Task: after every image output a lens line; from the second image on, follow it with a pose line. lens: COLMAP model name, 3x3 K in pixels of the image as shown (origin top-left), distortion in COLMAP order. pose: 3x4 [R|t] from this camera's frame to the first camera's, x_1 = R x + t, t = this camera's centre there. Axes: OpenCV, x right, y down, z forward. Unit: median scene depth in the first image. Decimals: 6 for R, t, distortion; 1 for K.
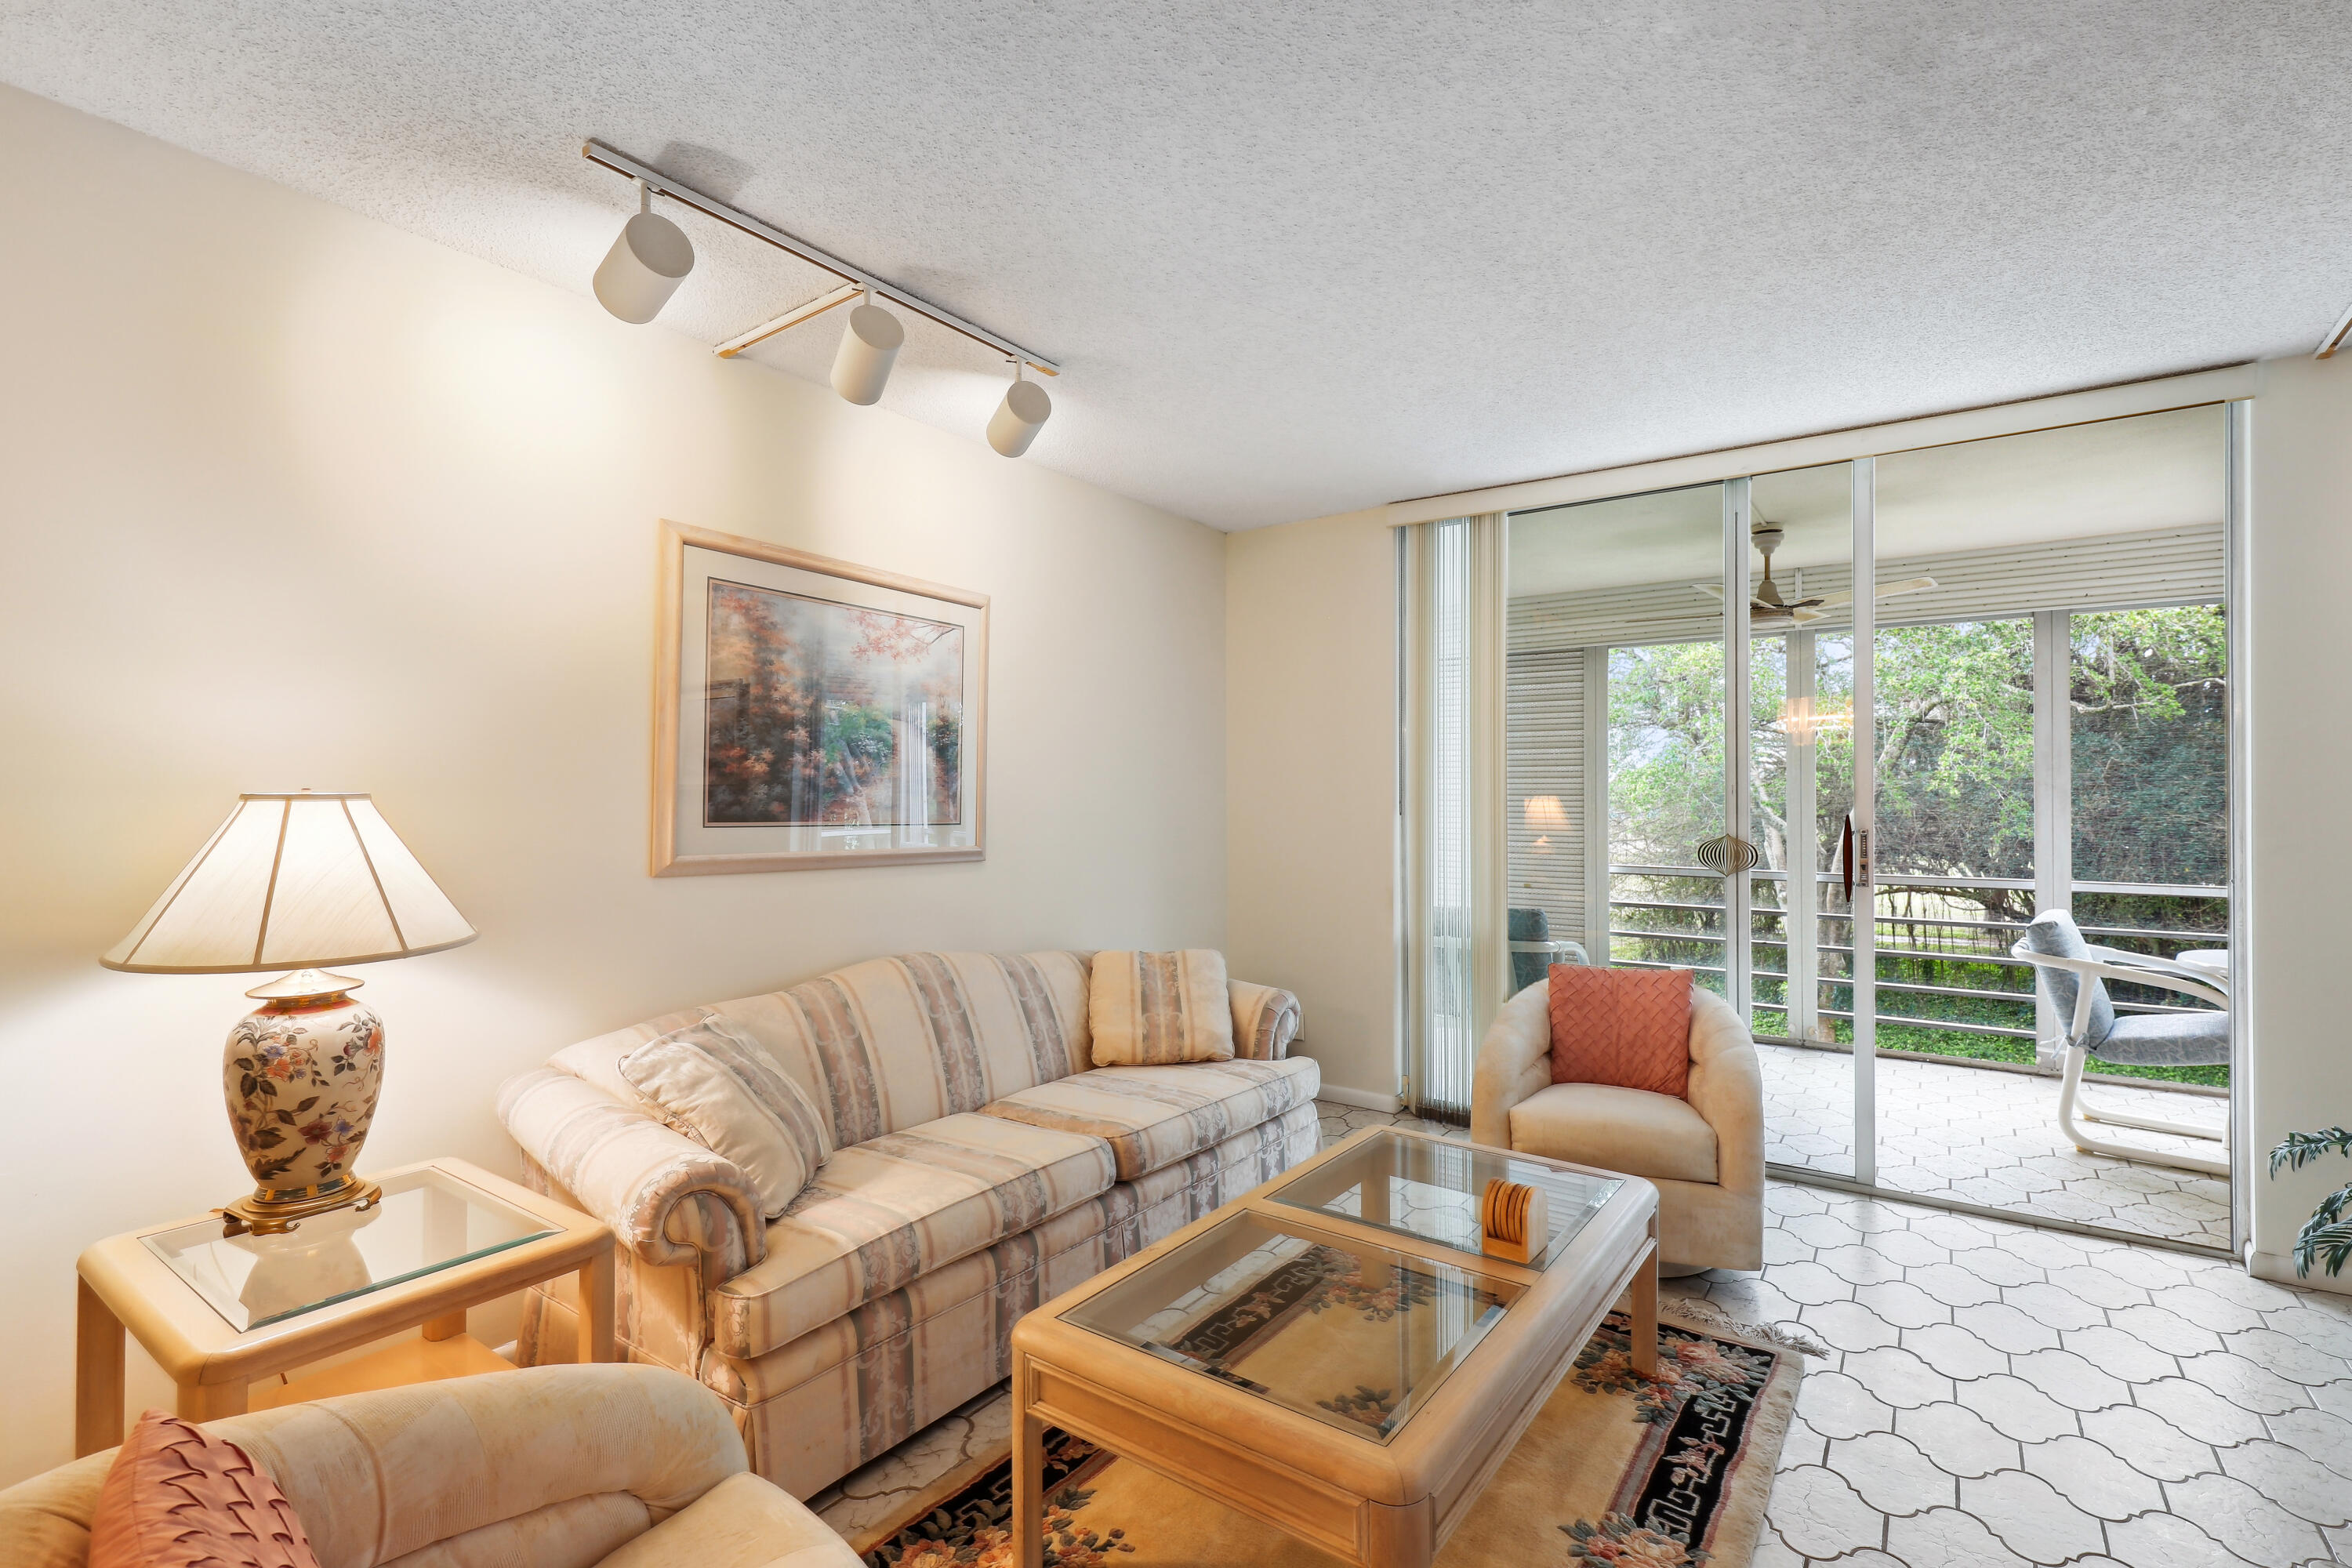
lens RADIAL K [[1059.7, 0, 1188.4], [0, 1059.7, 780.7], [0, 0, 1]] dist [0.001079, -0.000501]
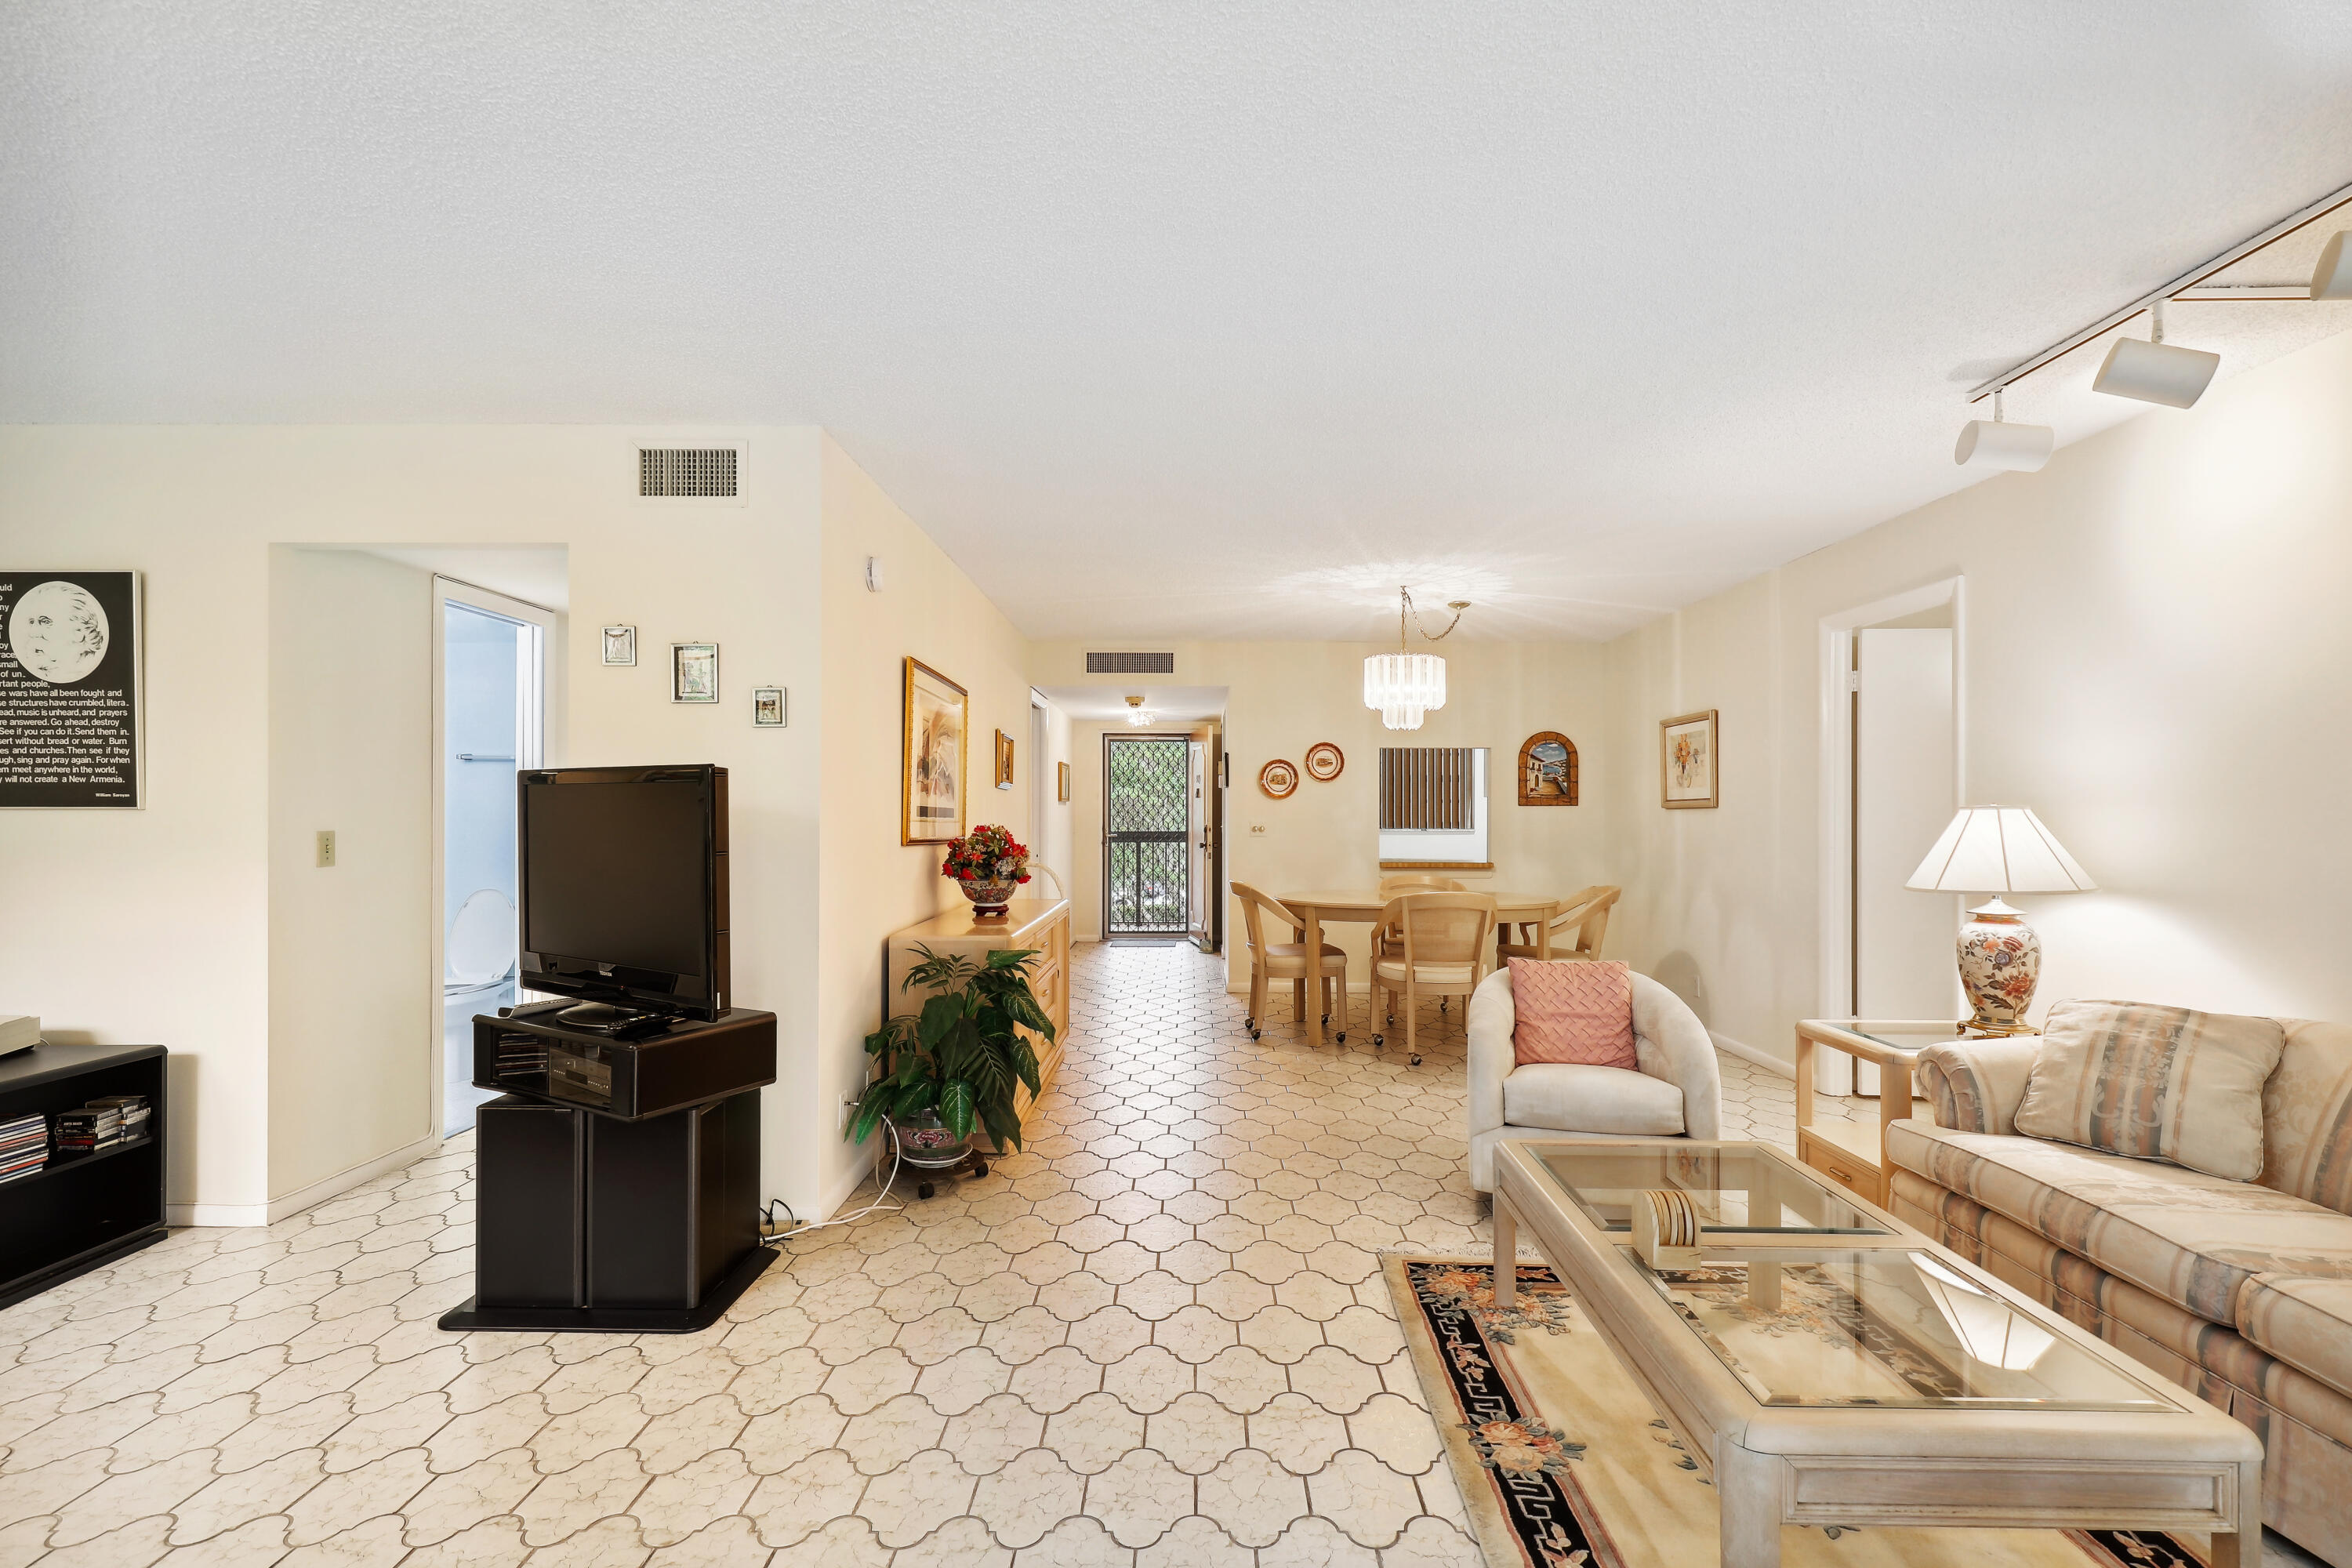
lens RADIAL K [[1059.7, 0, 1180.1], [0, 1059.7, 796.9], [0, 0, 1]] dist [0.001079, -0.000501]
pose [[-0.827205, -0.007294, -0.561853, 1.295389], [0.006402, 0.999728, -0.022404, 0.028087], [0.561864, -0.022130, -0.826934, 1.634658]]
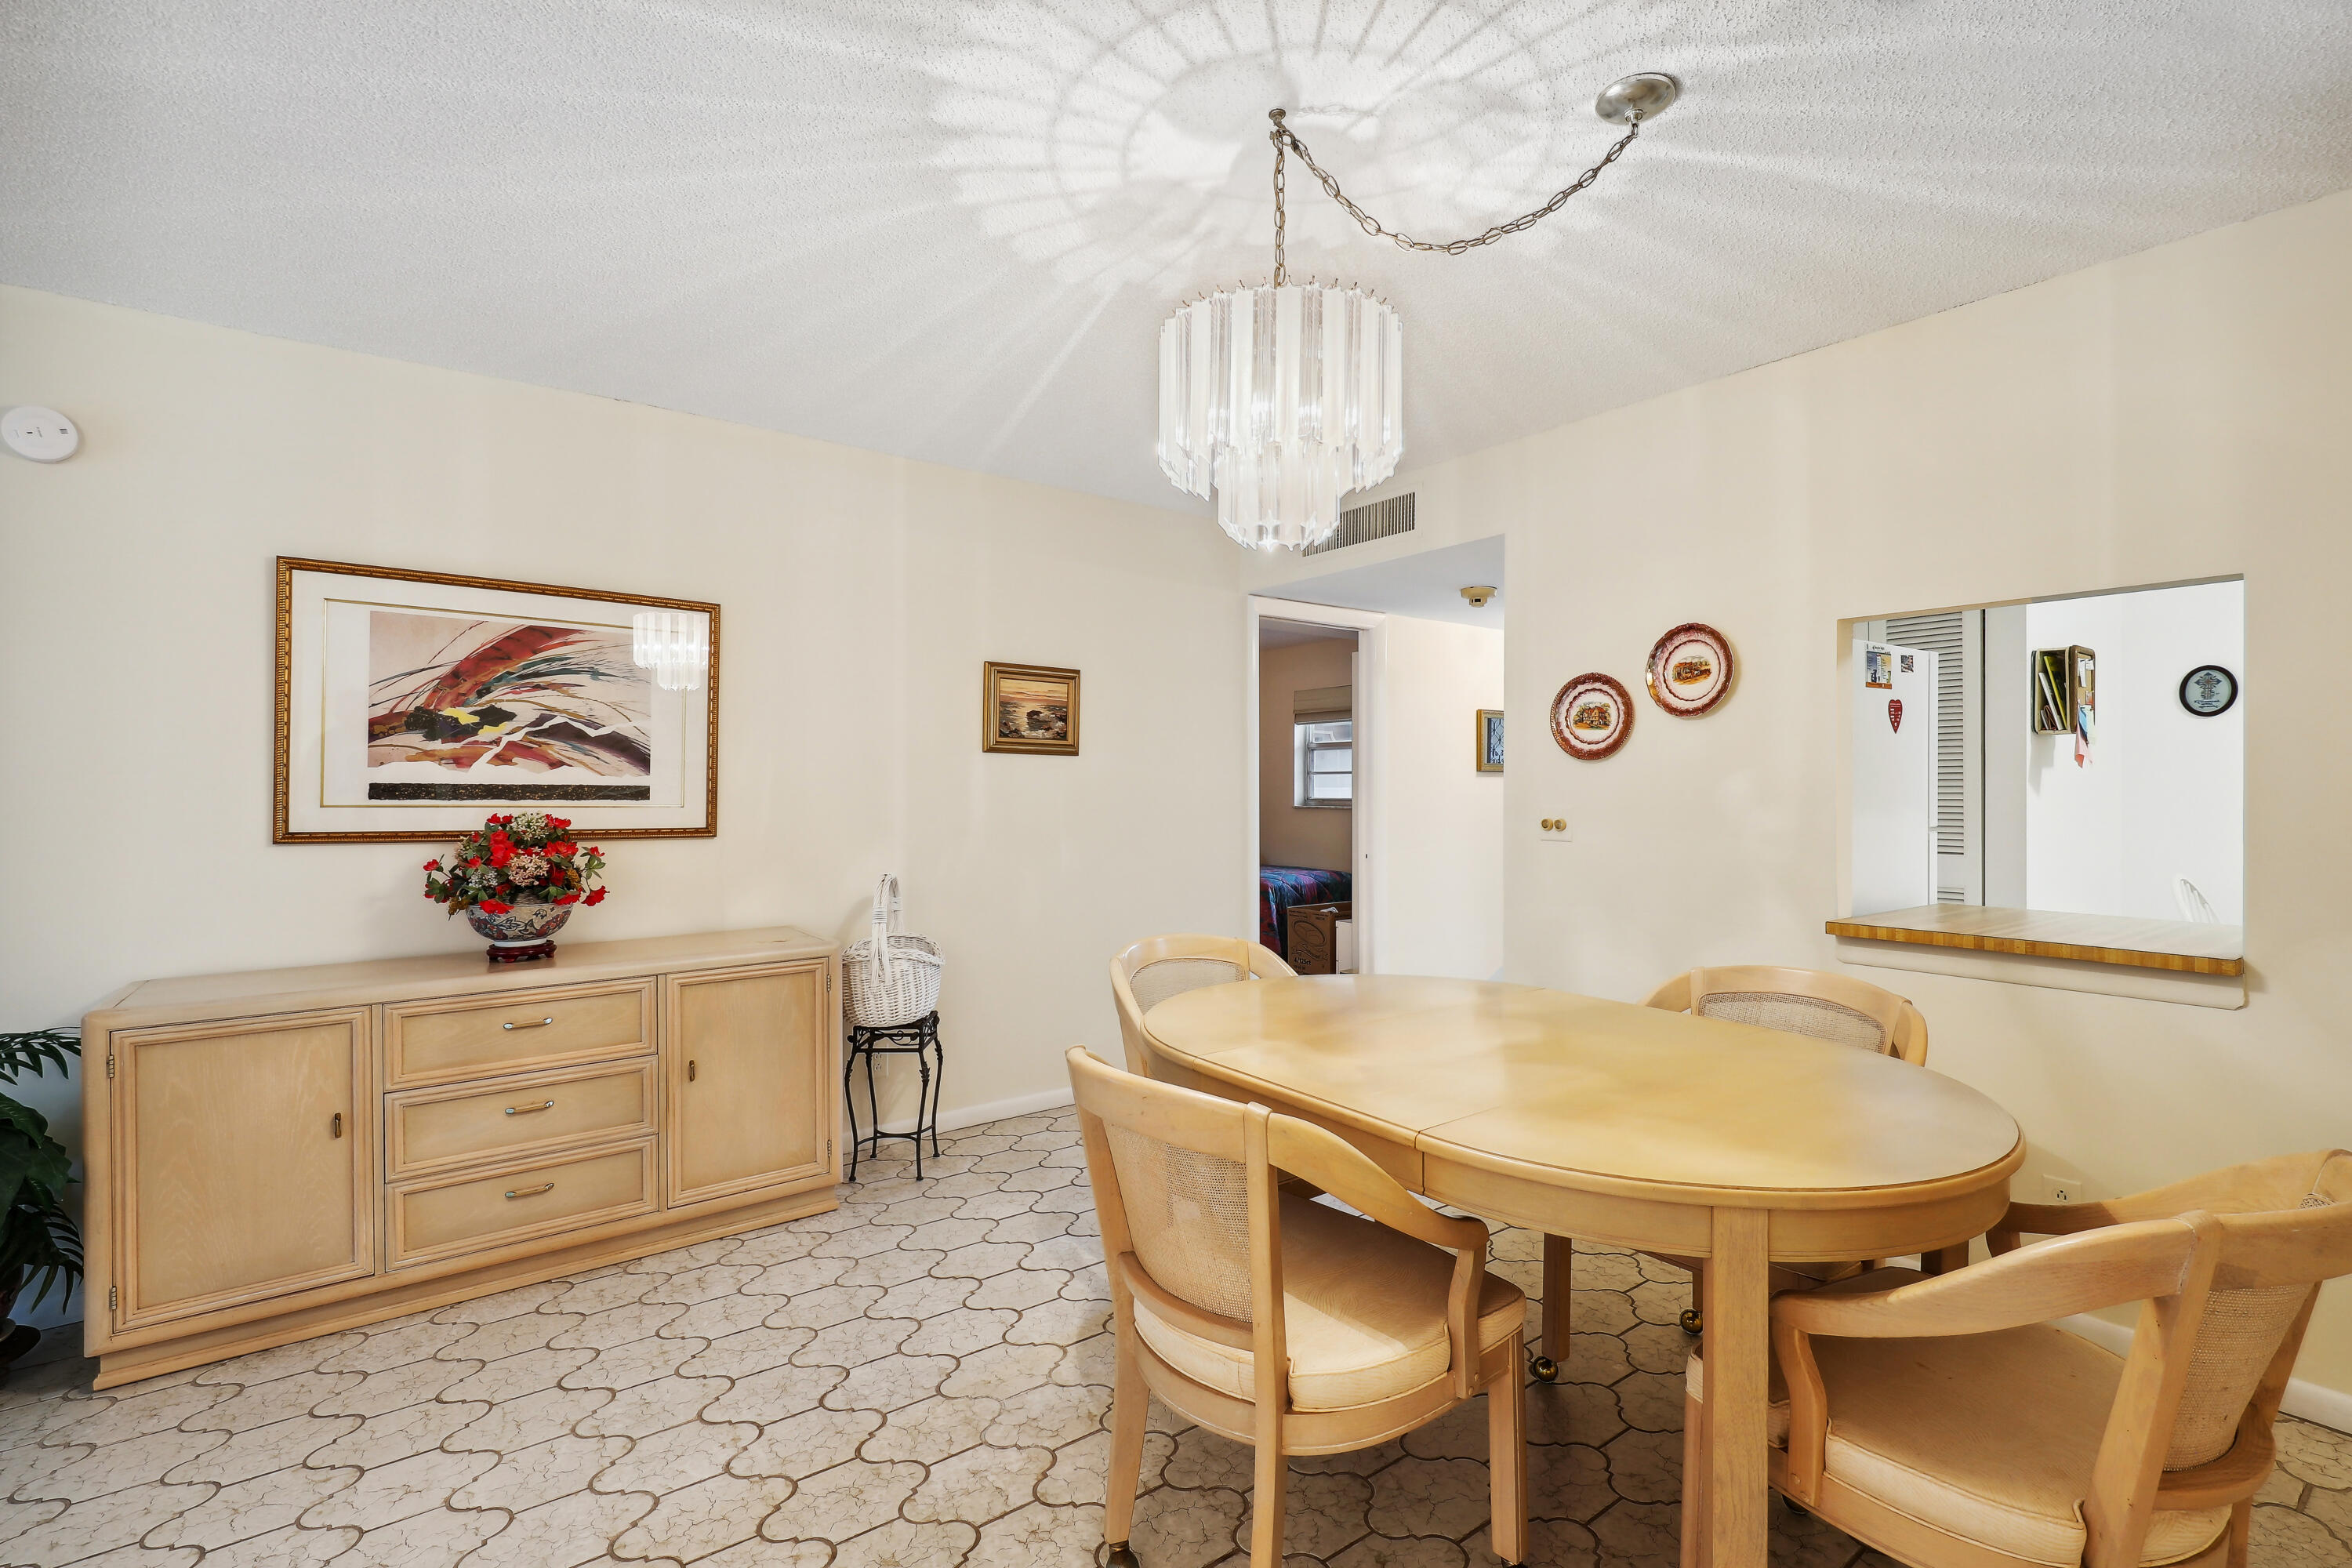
lens RADIAL K [[1059.7, 0, 1179.9], [0, 1059.7, 795.5], [0, 0, 1]] dist [0.001079, -0.000501]
pose [[-0.952674, 0.000532, 0.303992, -1.066618], [-0.001271, 0.999983, -0.005734, 0.019600], [-0.303990, -0.005849, -0.952657, 0.504810]]
